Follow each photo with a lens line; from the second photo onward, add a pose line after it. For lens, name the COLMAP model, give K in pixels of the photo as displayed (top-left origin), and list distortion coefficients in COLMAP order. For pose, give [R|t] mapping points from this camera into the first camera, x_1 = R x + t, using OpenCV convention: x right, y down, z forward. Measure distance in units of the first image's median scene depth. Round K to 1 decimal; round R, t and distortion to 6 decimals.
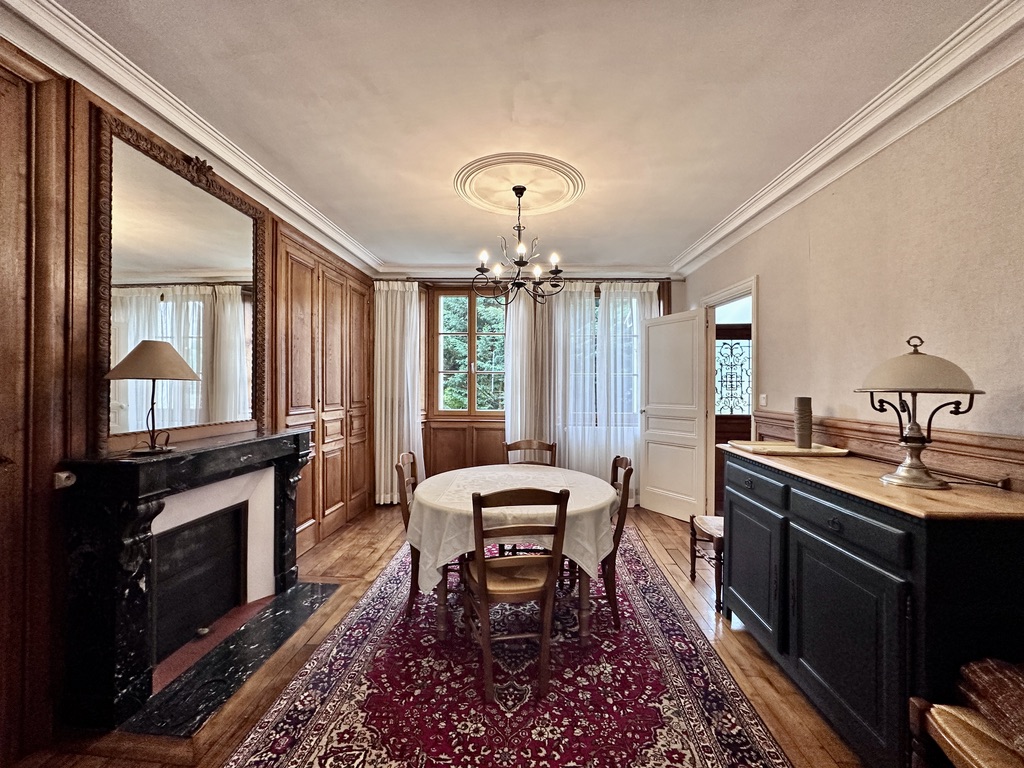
lens RADIAL K [[407.5, 0, 510.7], [0, 407.5, 384.3], [0, 0, 1]] dist [-0.004069, 0.000727]
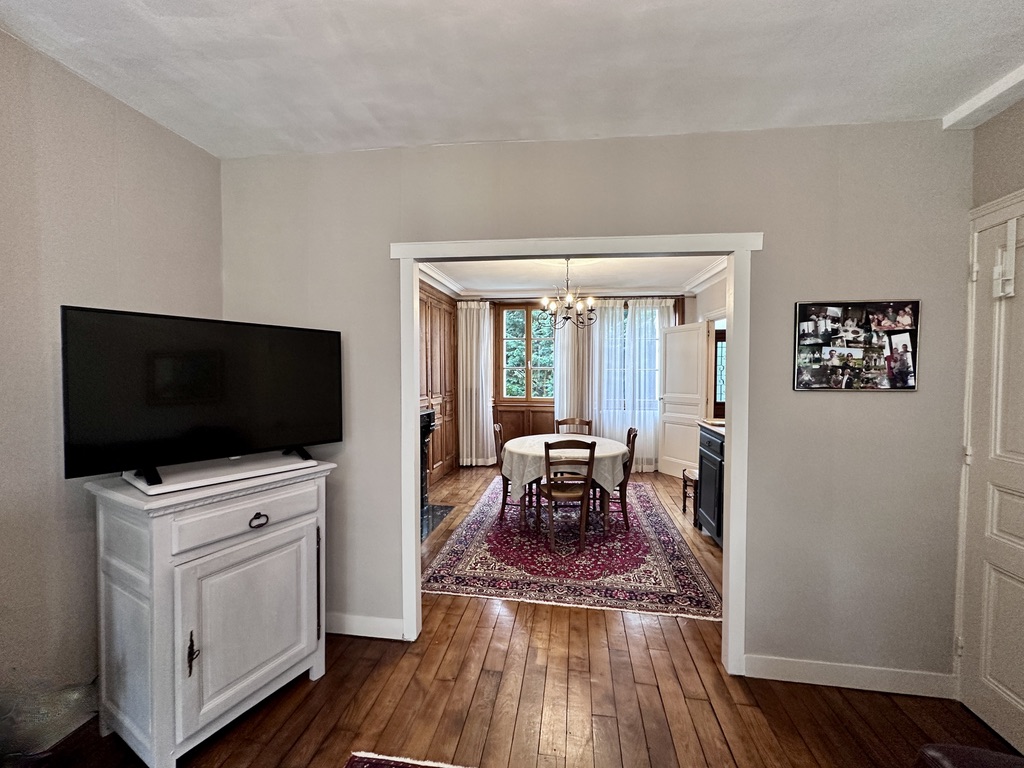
lens RADIAL K [[407.5, 0, 512.0], [0, 407.5, 384.6], [0, 0, 1]] dist [-0.004069, 0.000727]
pose [[0.995199, 0.000367, -0.097869, -0.034271], [0.003057, 0.999388, 0.034840, -0.040241], [0.097822, -0.034972, 0.994589, -0.531322]]
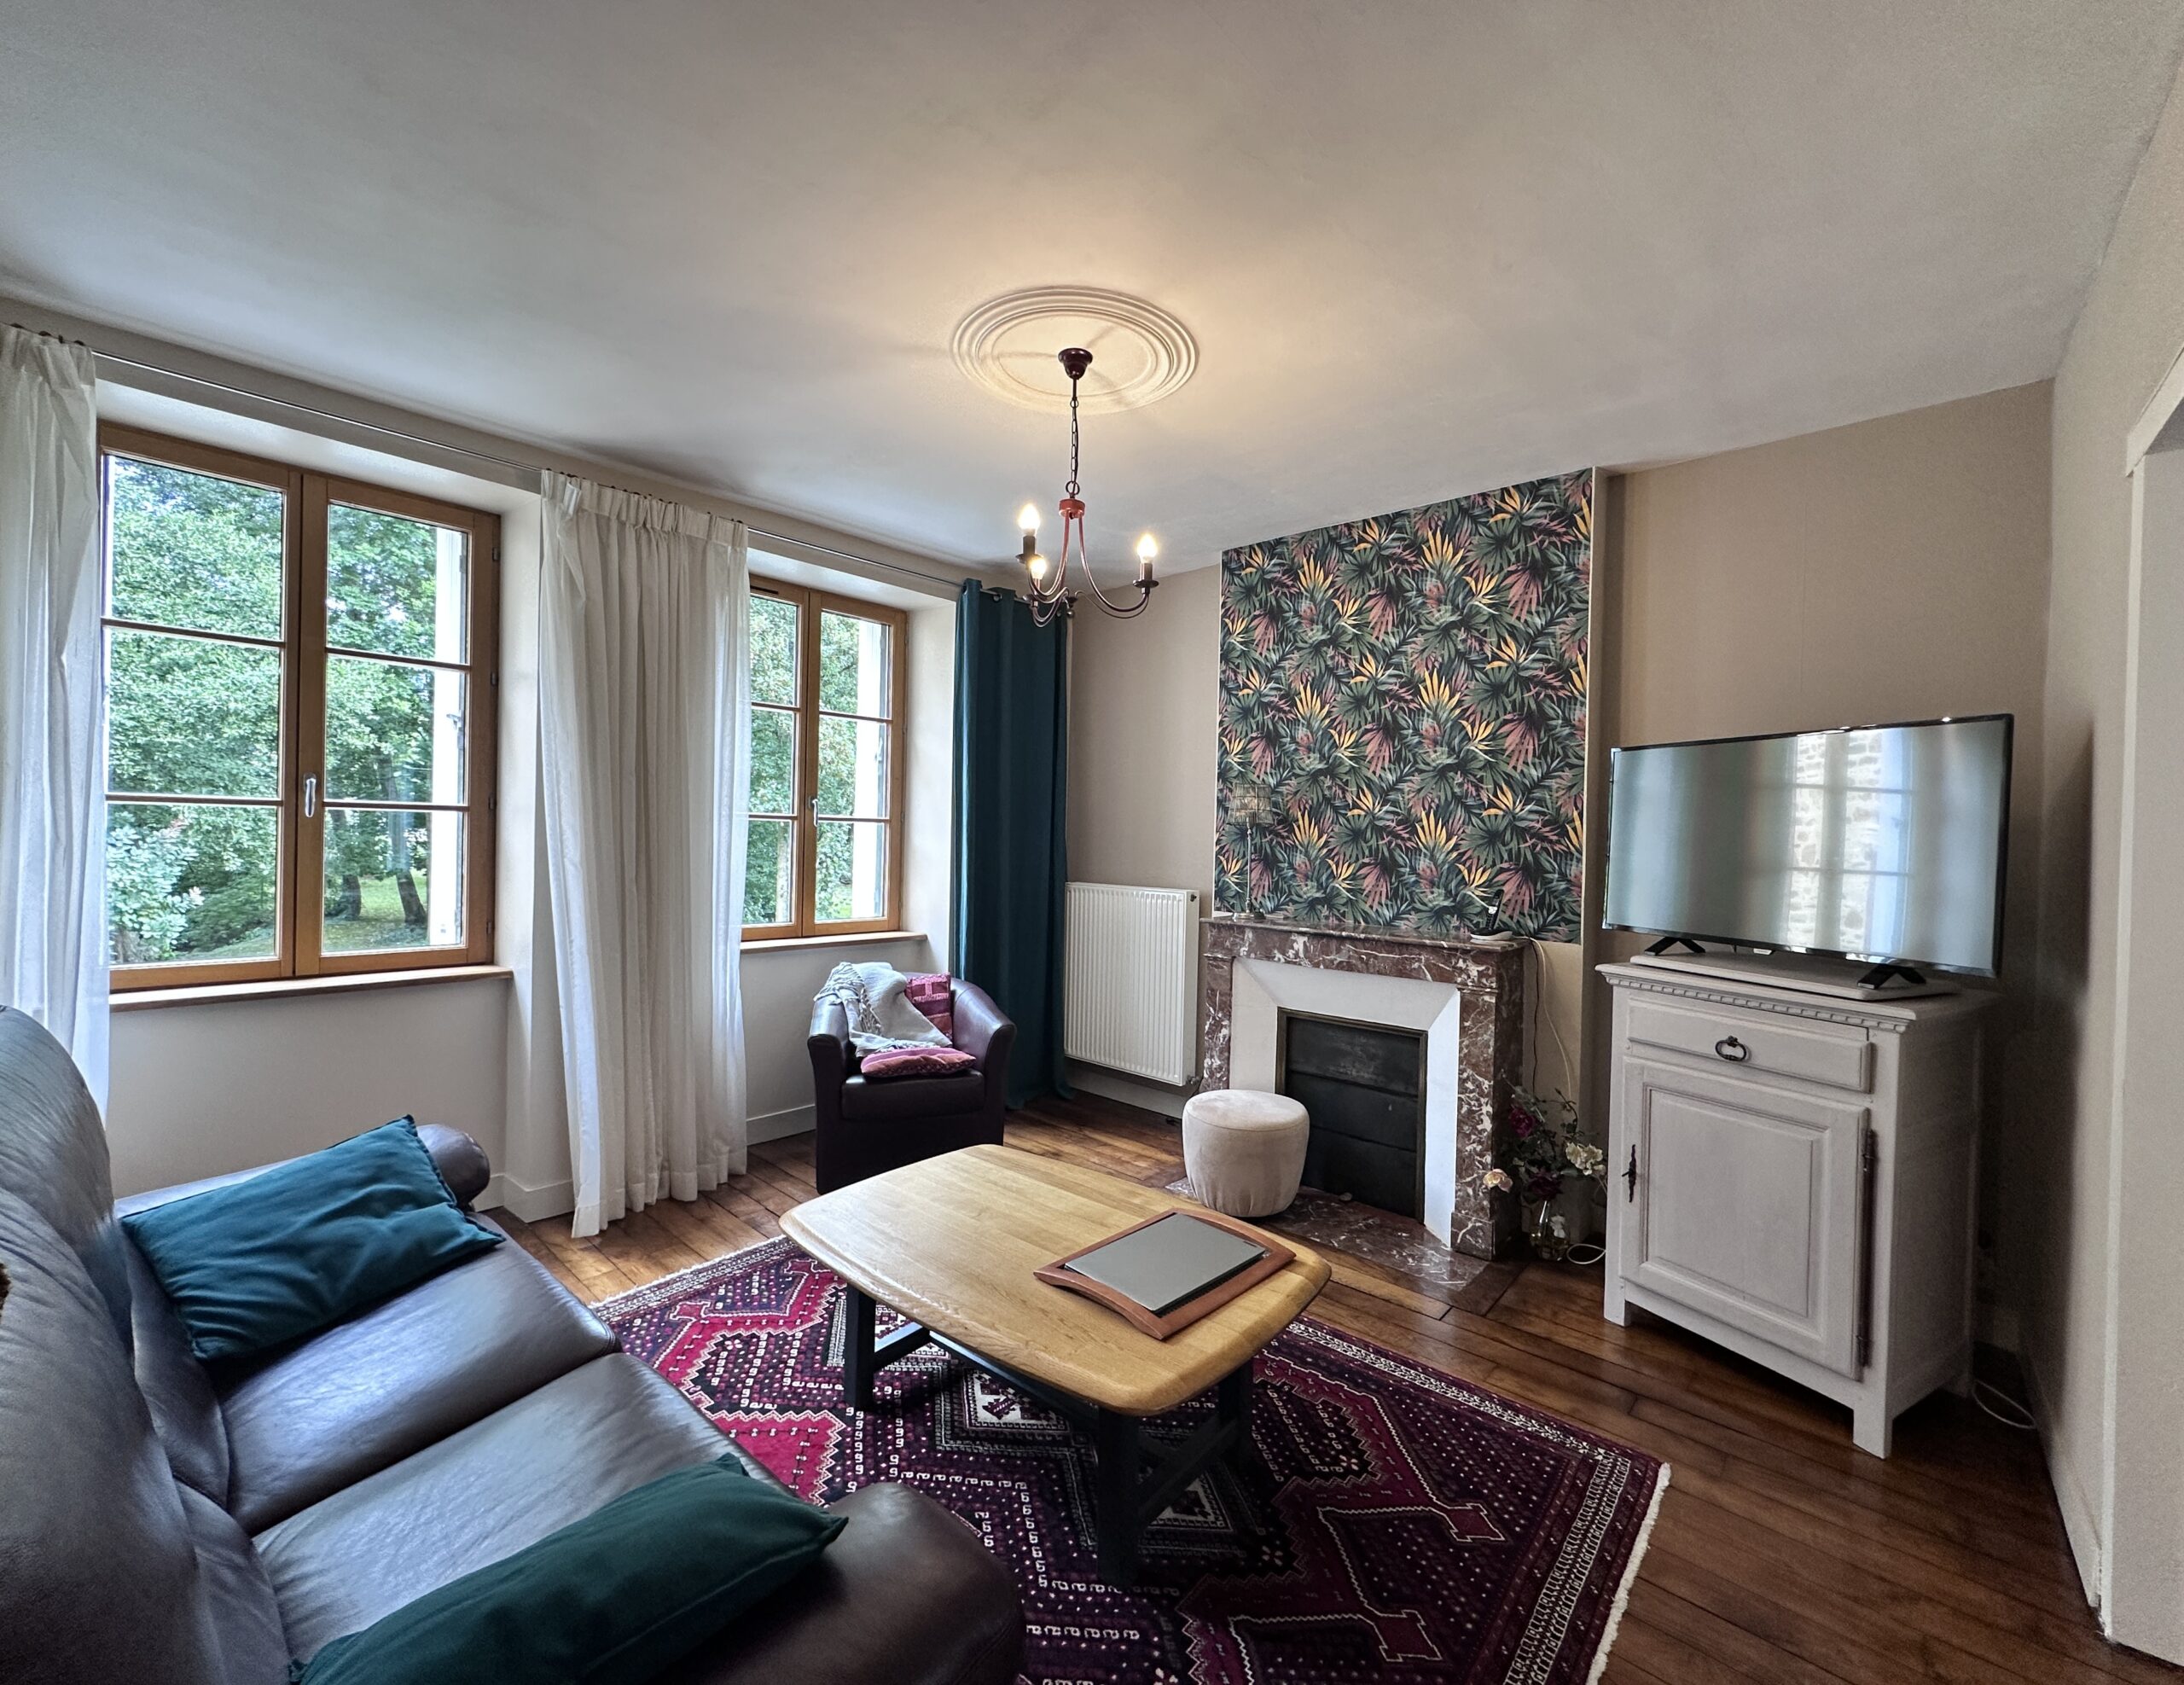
lens RADIAL K [[896.6, 0, 1125.1], [0, 896.6, 843.9], [0, 0, 1]] dist [0.004039, 0.000411]
pose [[-0.612422, -0.010074, -0.790467, 0.508281], [-0.018327, 0.999831, 0.001457, -0.003414], [0.790318, 0.015379, -0.612503, 0.050924]]
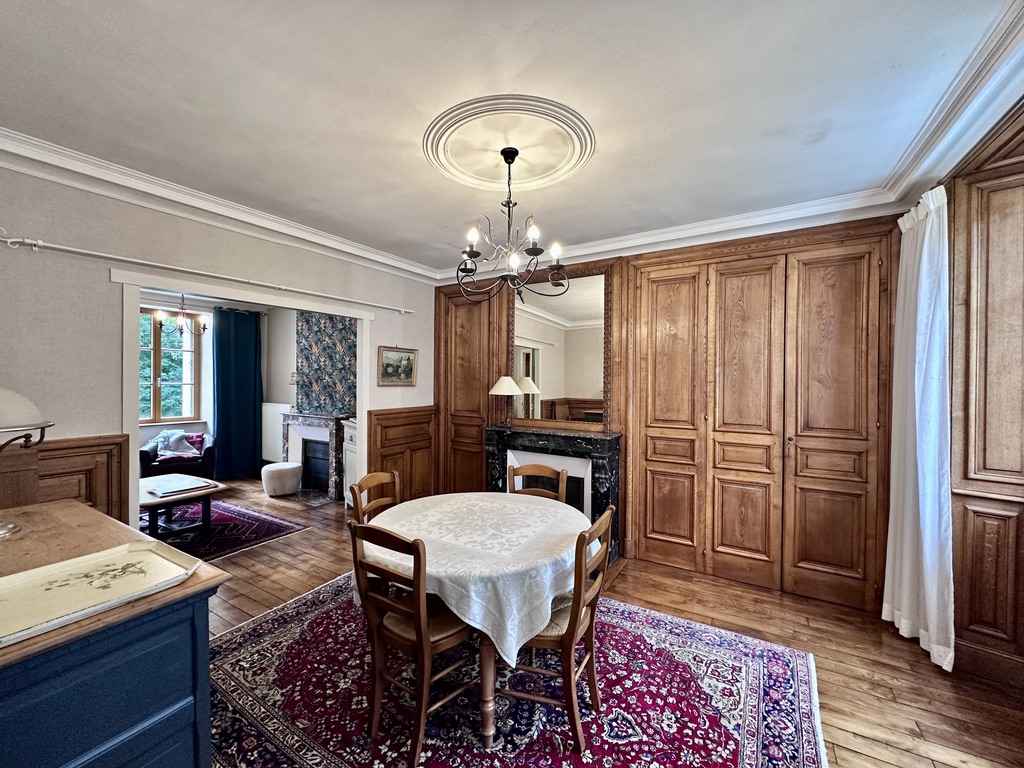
lens RADIAL K [[407.5, 0, 513.4], [0, 407.5, 384.8], [0, 0, 1]] dist [-0.004069, 0.000727]
pose [[-0.465294, 0.001455, -0.885155, 0.638321], [-0.003301, 0.999989, 0.003379, -0.041813], [0.885150, 0.004494, -0.465284, 1.252310]]
